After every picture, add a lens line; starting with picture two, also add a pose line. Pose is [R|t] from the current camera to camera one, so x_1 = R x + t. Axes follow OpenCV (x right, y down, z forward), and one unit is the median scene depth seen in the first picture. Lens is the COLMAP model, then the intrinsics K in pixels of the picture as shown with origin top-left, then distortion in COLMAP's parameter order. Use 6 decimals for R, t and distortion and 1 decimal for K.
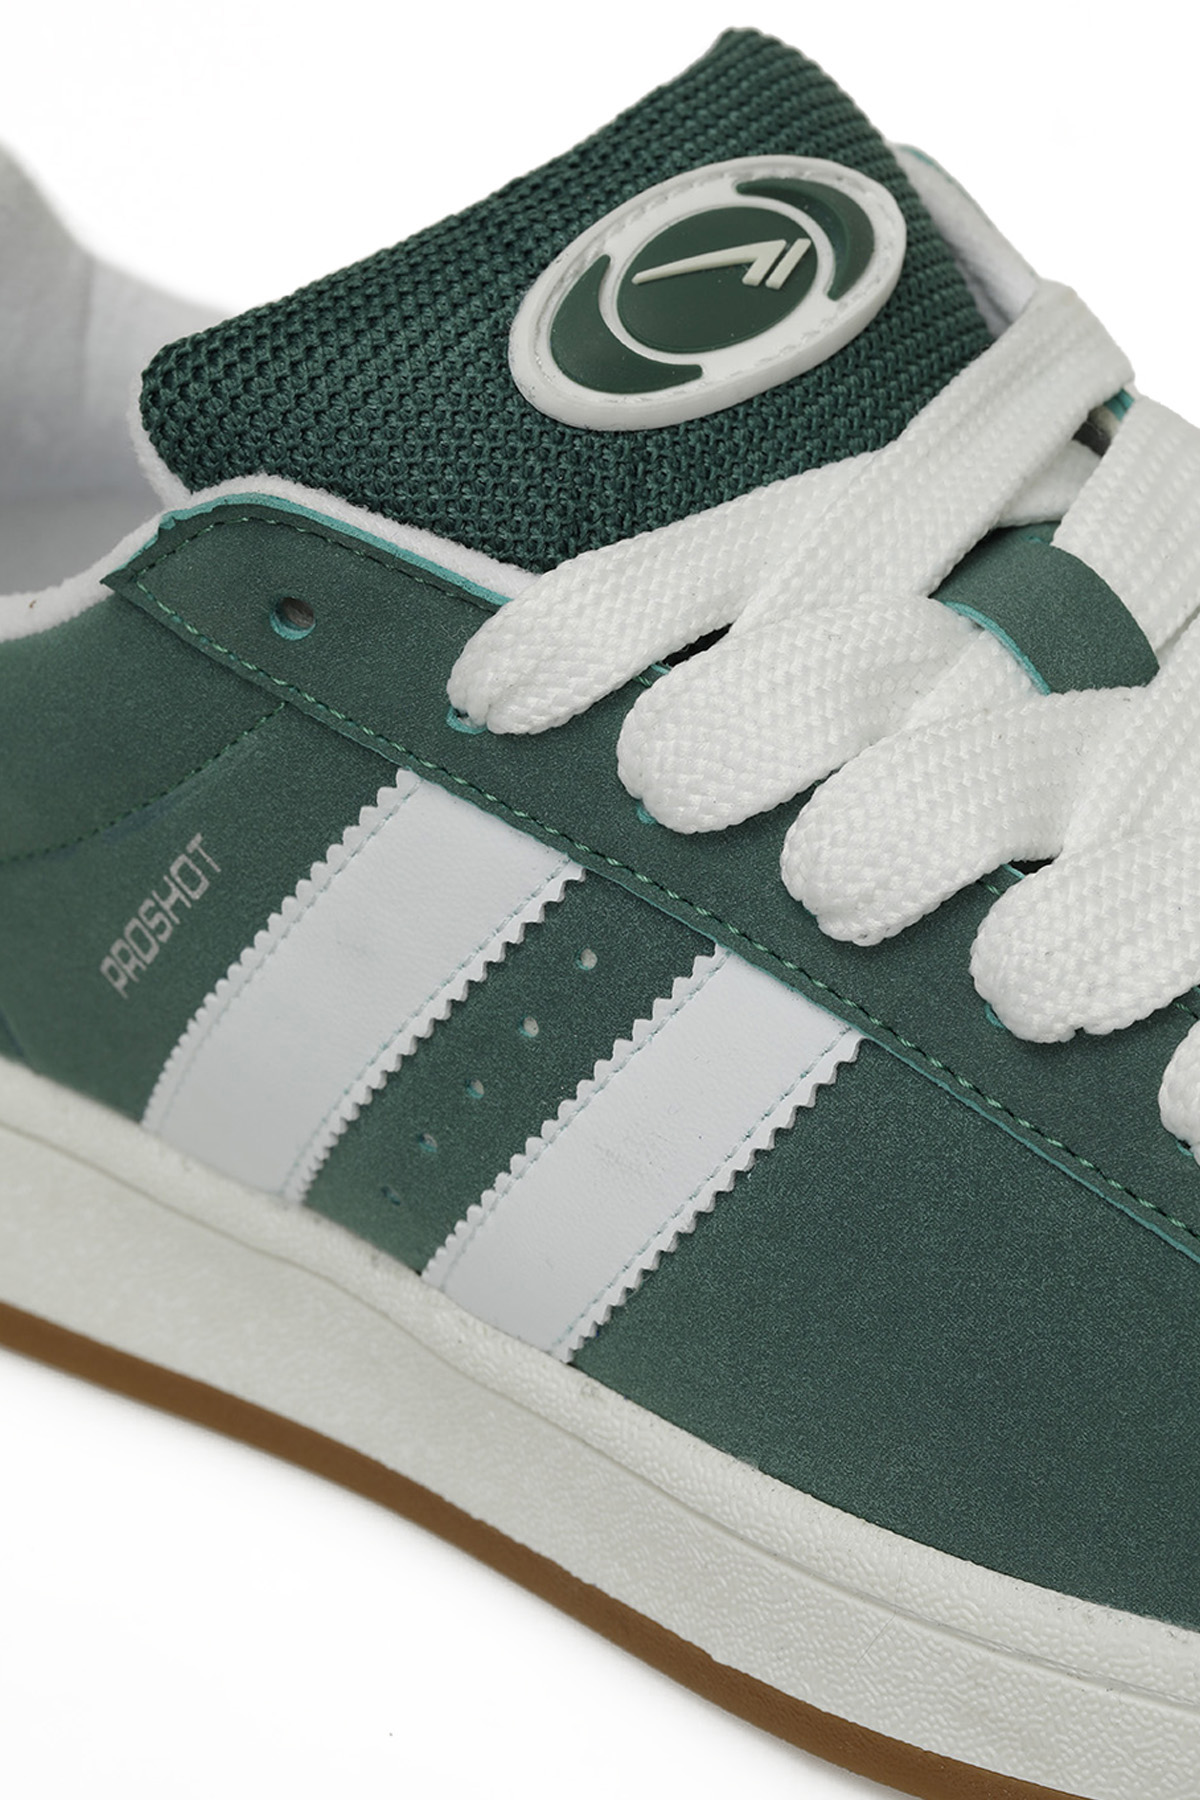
lens RADIAL K [[6734.0, 0, 600.0], [0, 6734.0, 900.0], [0, 0, 1]] dist [-0.641162, -1.314798]
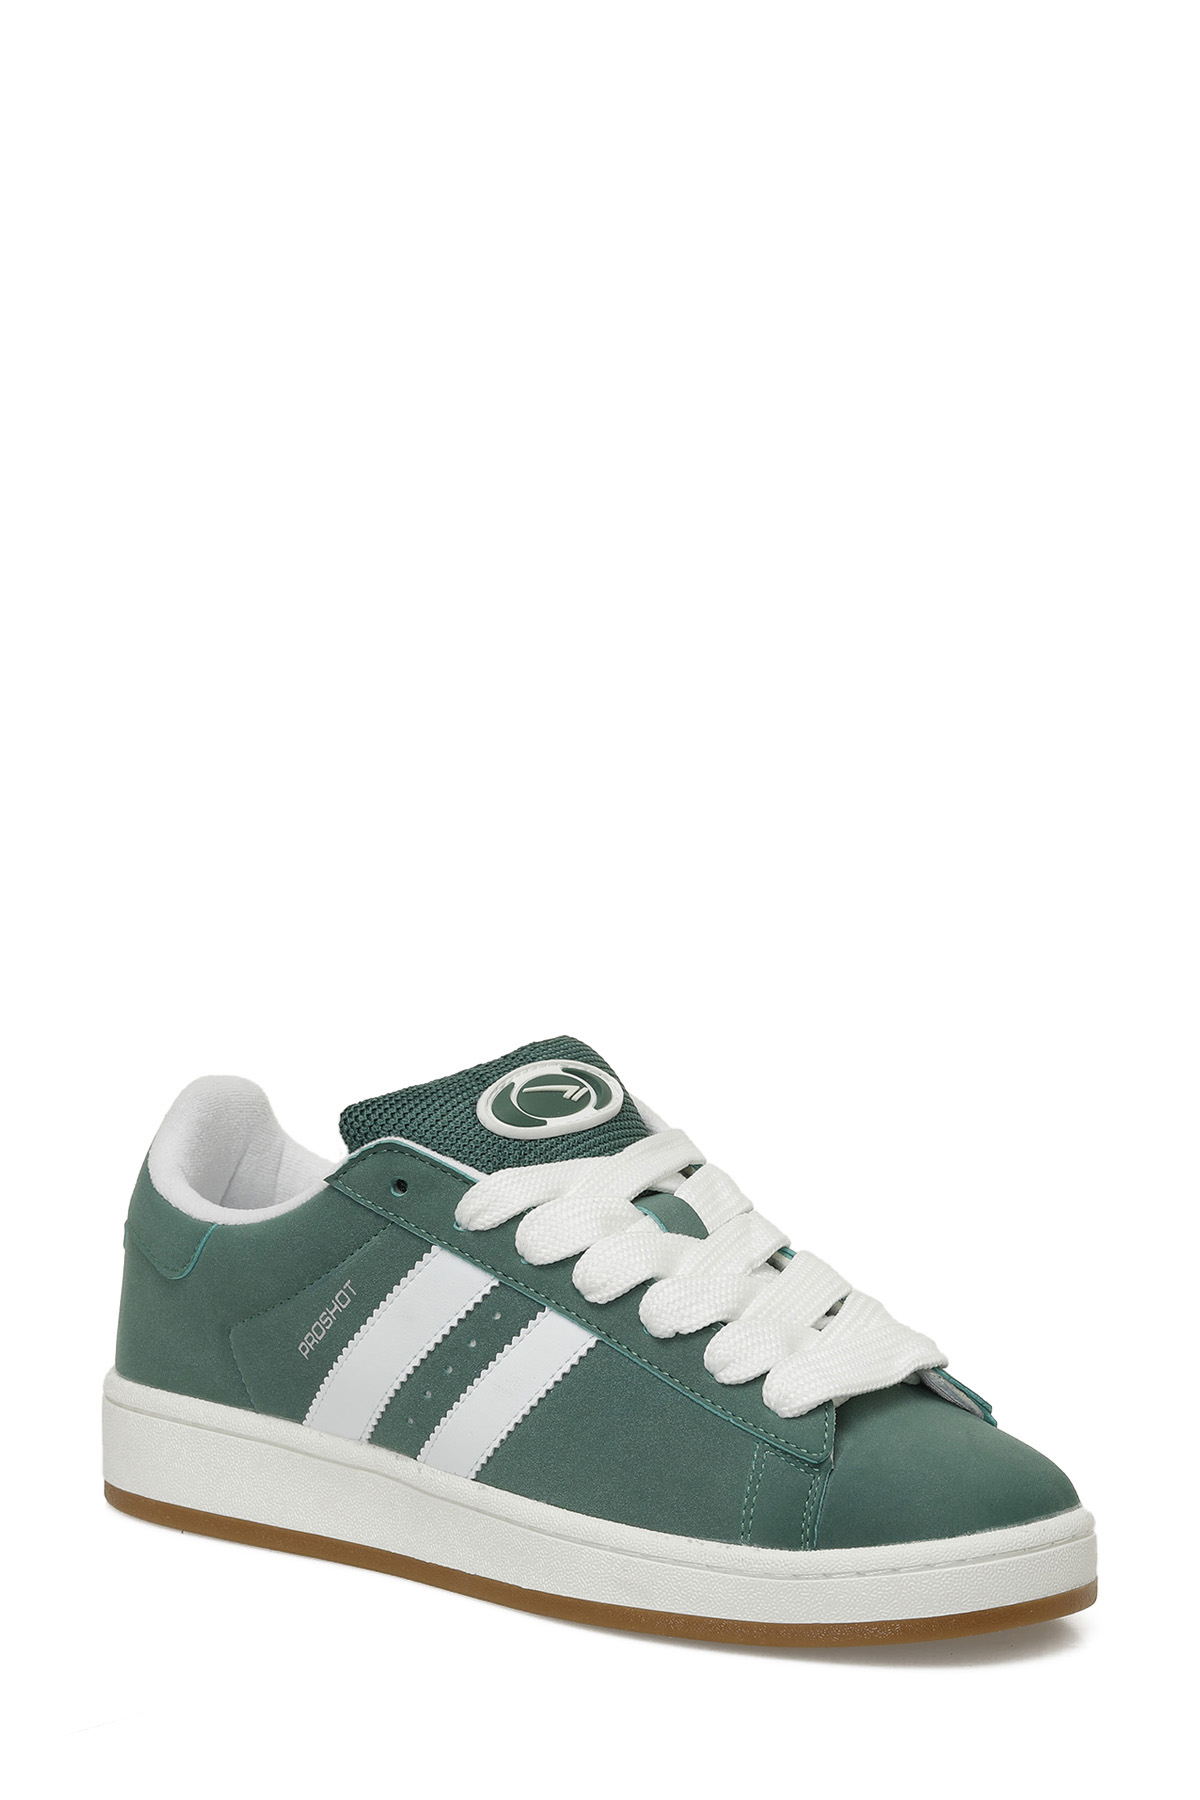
lens RADIAL K [[6734.0, 0, 600.0], [0, 6734.0, 900.0], [0, 0, 1]] dist [-0.641162, -1.314798]
pose [[0.991320, 0.093839, 0.092077, -0.231482], [-0.056235, 0.935731, -0.348202, 0.812548], [-0.118835, 0.340002, 0.932886, -1.647528]]
